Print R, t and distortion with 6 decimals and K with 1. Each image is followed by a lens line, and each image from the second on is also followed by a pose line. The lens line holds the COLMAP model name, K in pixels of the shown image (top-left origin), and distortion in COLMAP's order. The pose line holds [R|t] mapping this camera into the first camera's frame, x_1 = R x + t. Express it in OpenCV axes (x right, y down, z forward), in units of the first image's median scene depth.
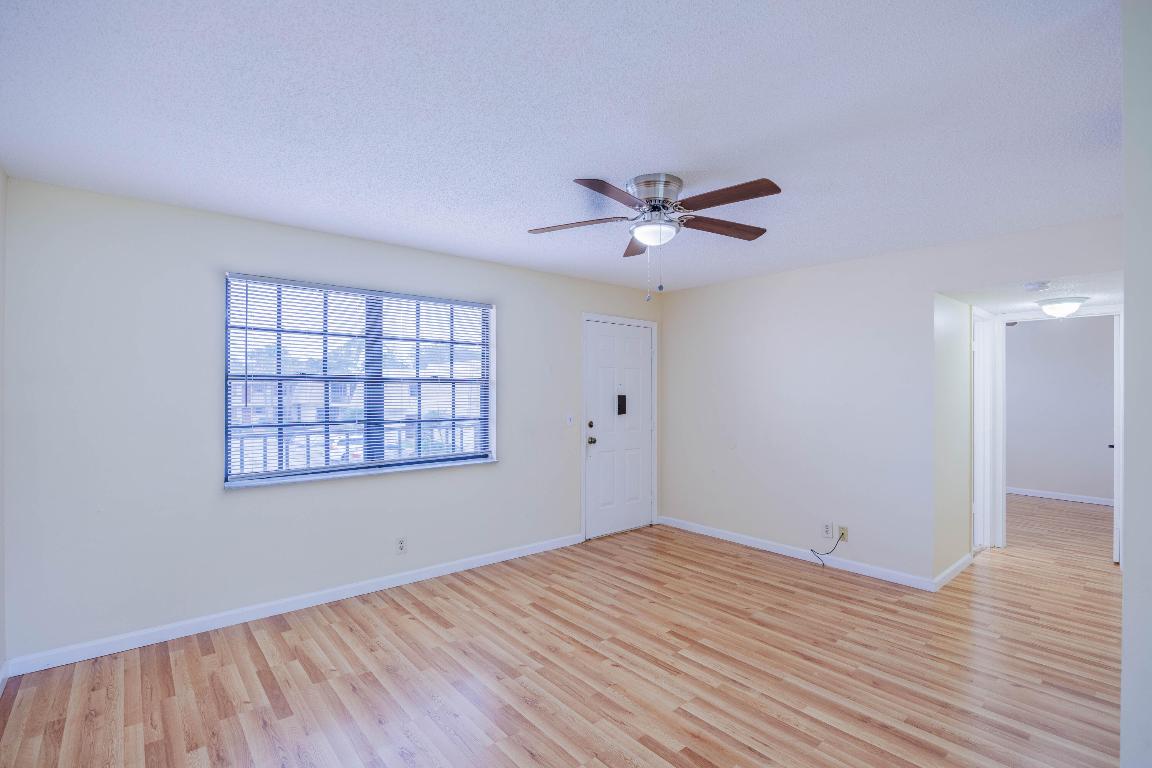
lens RADIAL K [[542.7, 0, 570.4], [0, 542.7, 387.4], [0, 0, 1]] dist [-0.003916, -0.000978]
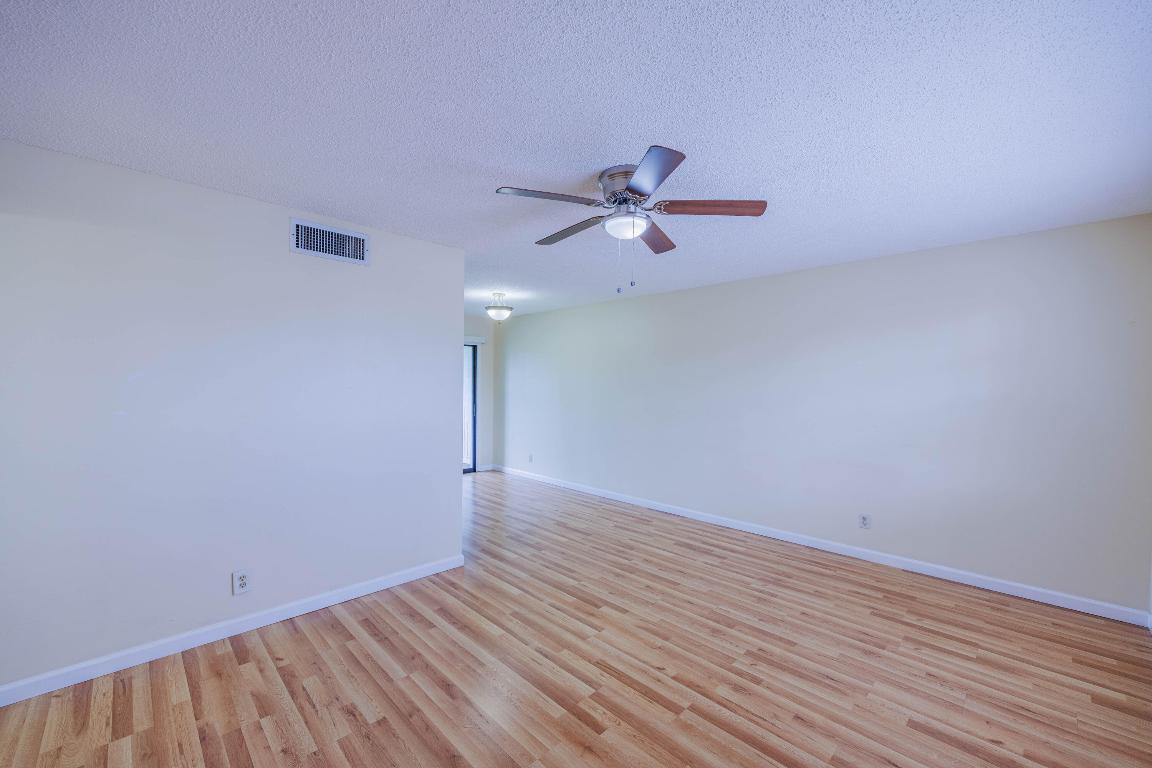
lens RADIAL K [[459.4, 0, 579.2], [0, 459.4, 386.2], [0, 0, 1]] dist [0.001318, -0.000302]
pose [[-0.995938, -0.011896, -0.089251, 0.313542], [-0.011956, 0.999929, 0.000145, 0.012315], [0.089243, 0.001211, -0.996009, 1.837847]]
